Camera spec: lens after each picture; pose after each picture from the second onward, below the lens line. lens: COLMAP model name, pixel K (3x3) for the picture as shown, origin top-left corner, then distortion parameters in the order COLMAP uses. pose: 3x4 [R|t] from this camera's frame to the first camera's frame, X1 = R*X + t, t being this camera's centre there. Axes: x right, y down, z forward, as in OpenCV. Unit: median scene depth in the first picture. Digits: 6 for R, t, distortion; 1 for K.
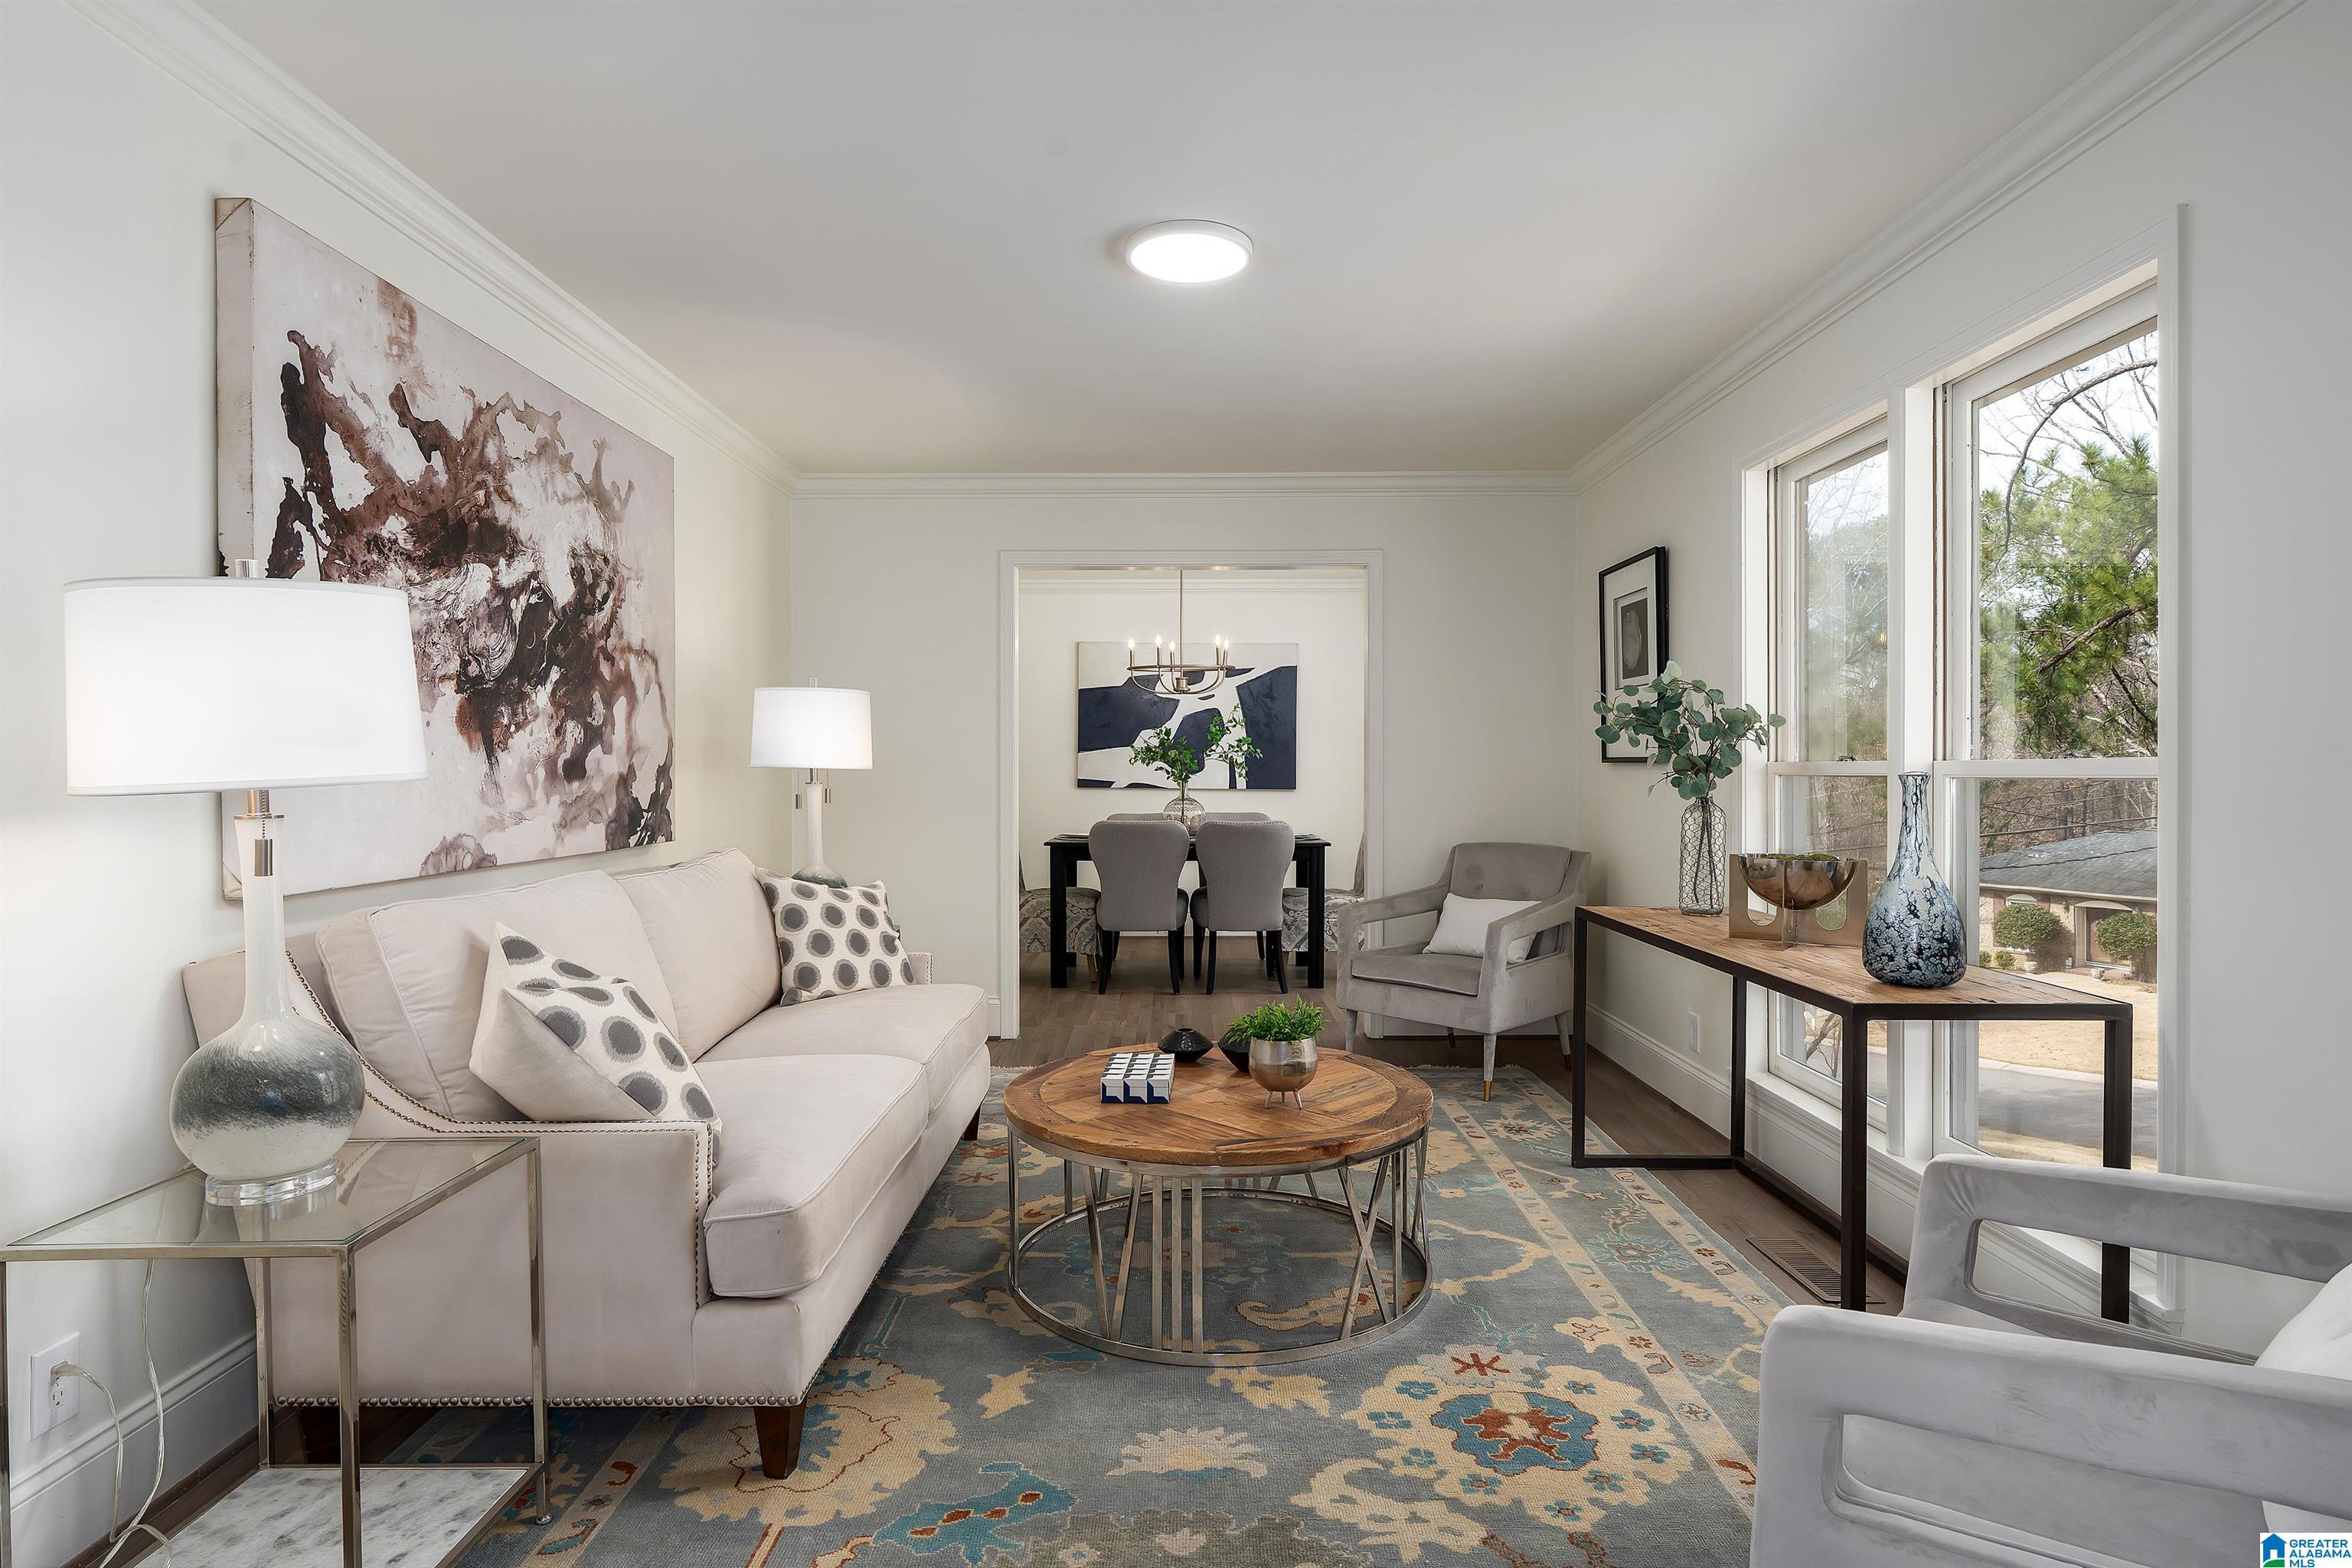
lens RADIAL K [[1297.9, 0, 1176.0], [0, 1297.9, 784.0], [0, 0, 1]] dist [0.000238, 0.000014]
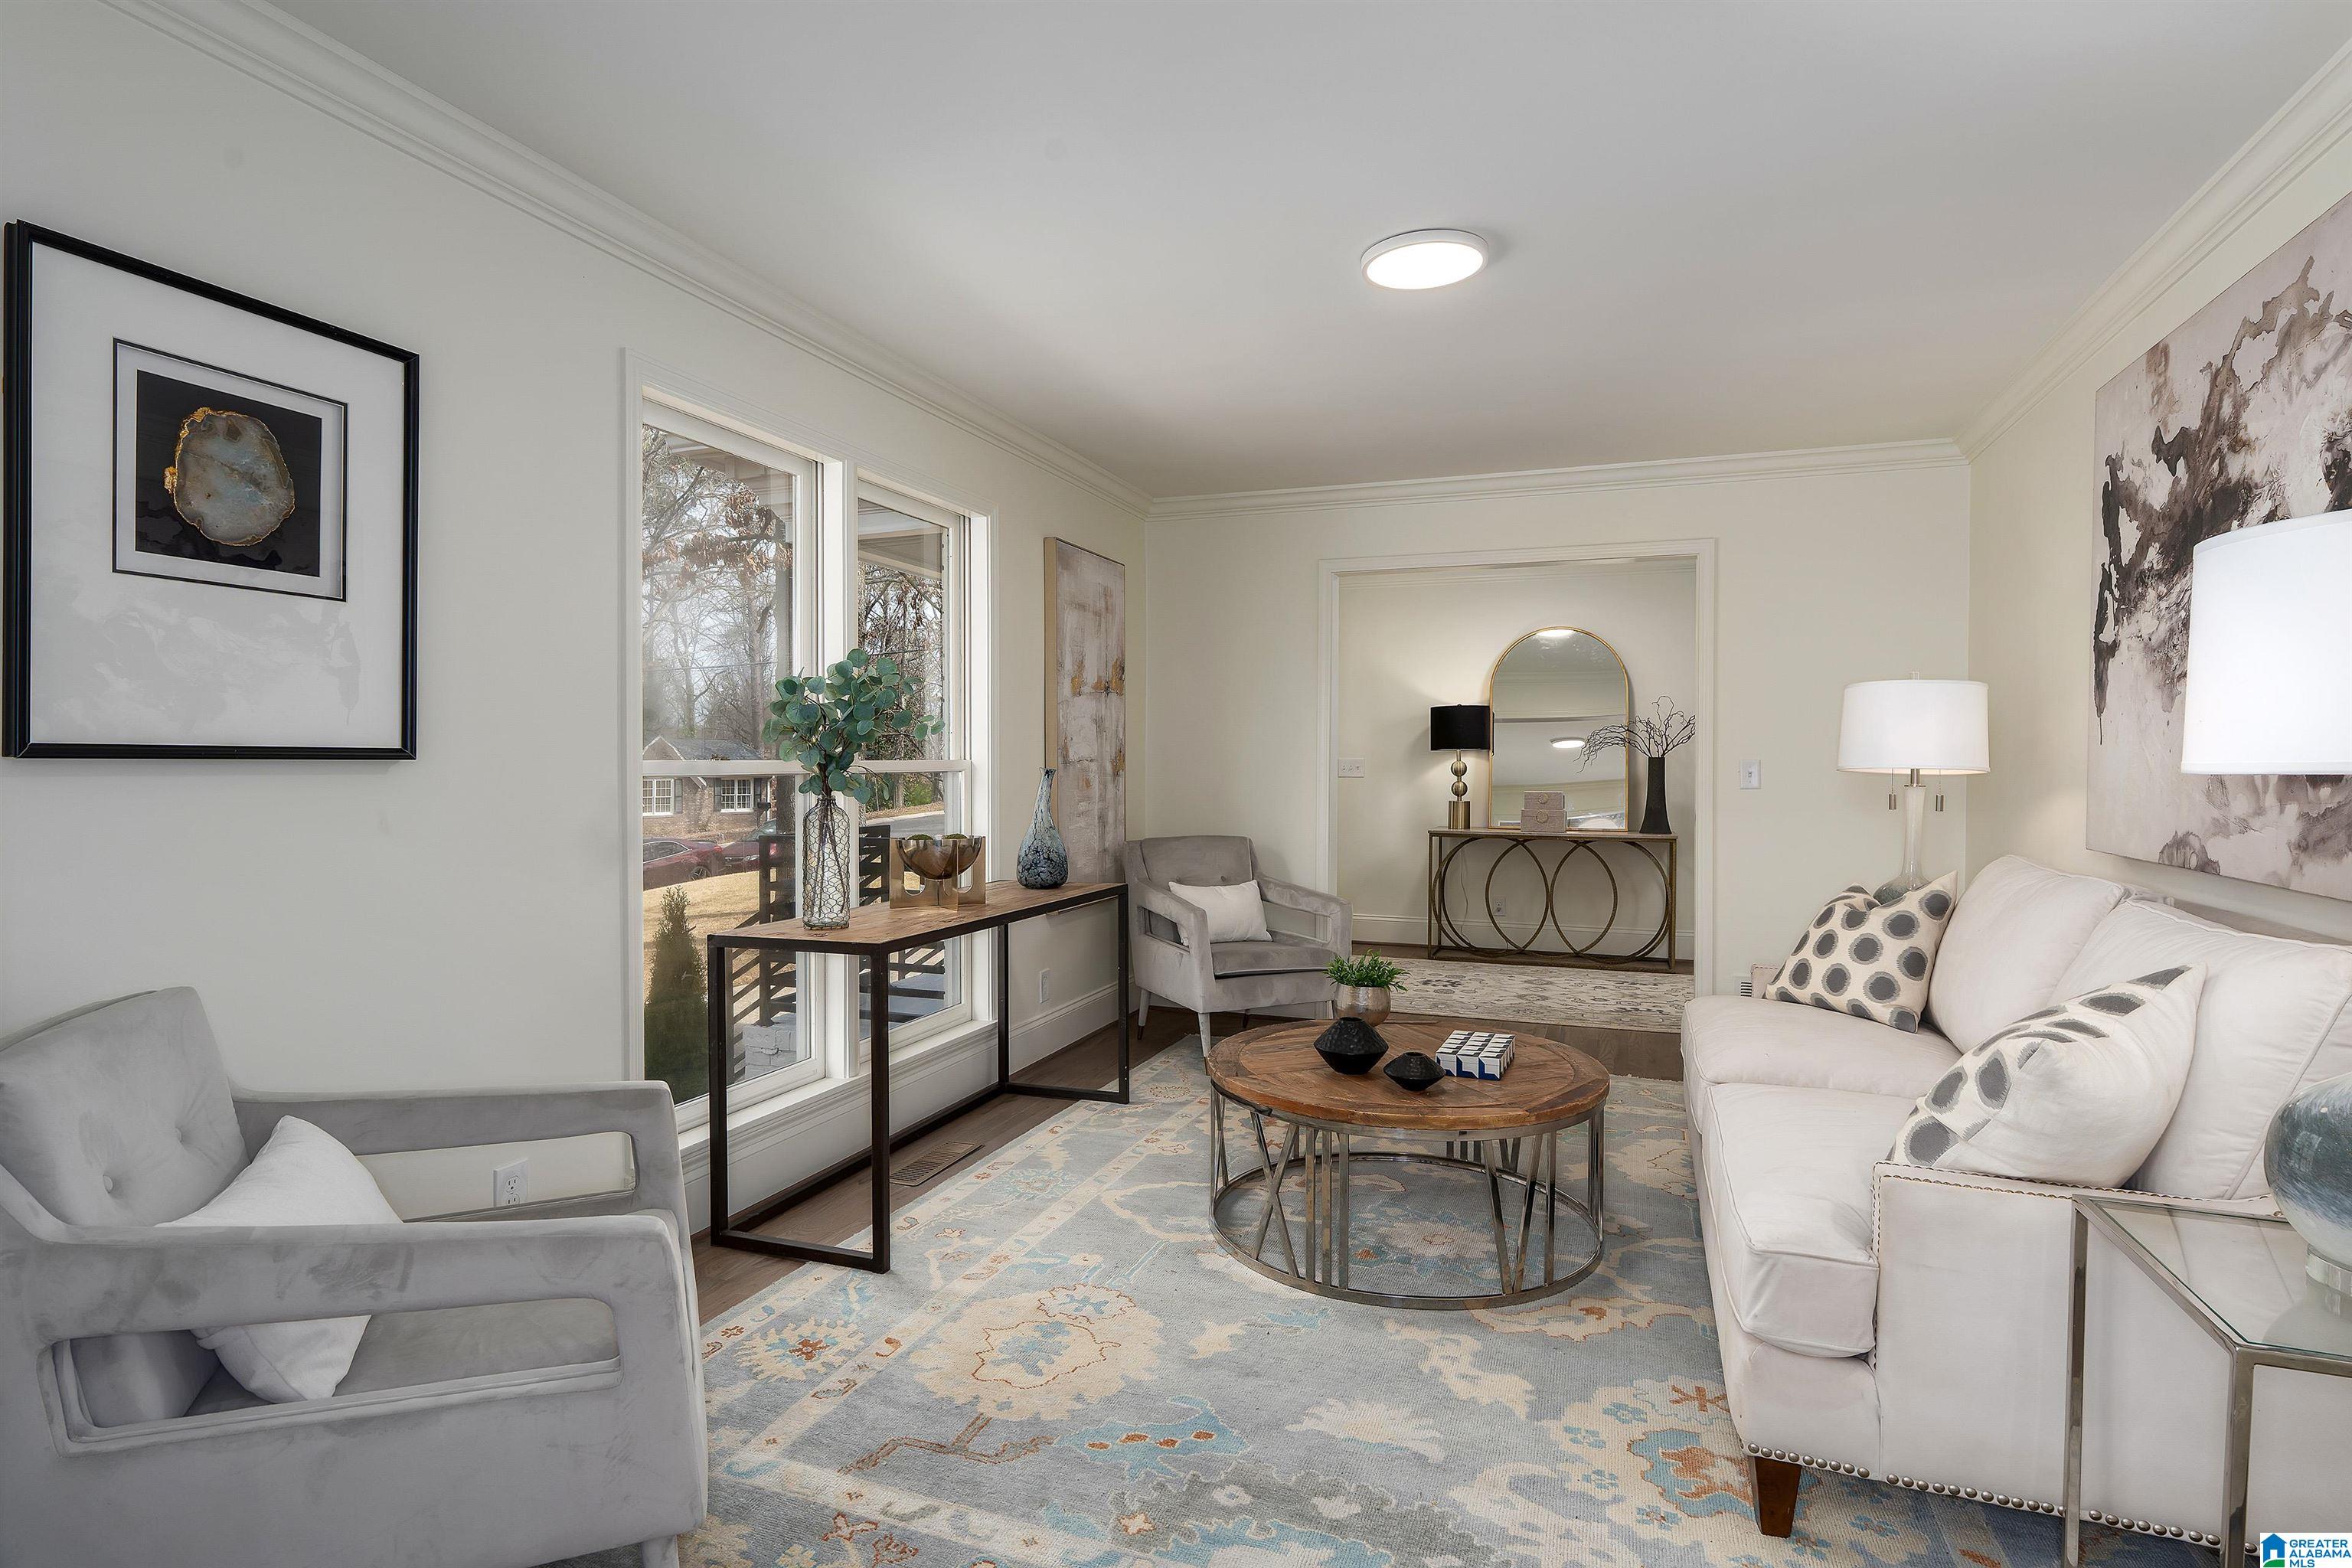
lens RADIAL K [[1253.8, 0, 1176.0], [0, 1253.8, 784.0], [0, 0, 1]] dist [-0.002363, -0.000610]
pose [[-0.941179, -0.005765, 0.337858, -0.138345], [0.004428, 0.999558, 0.029393, -0.026843], [-0.337878, 0.029160, -0.940738, 1.992111]]
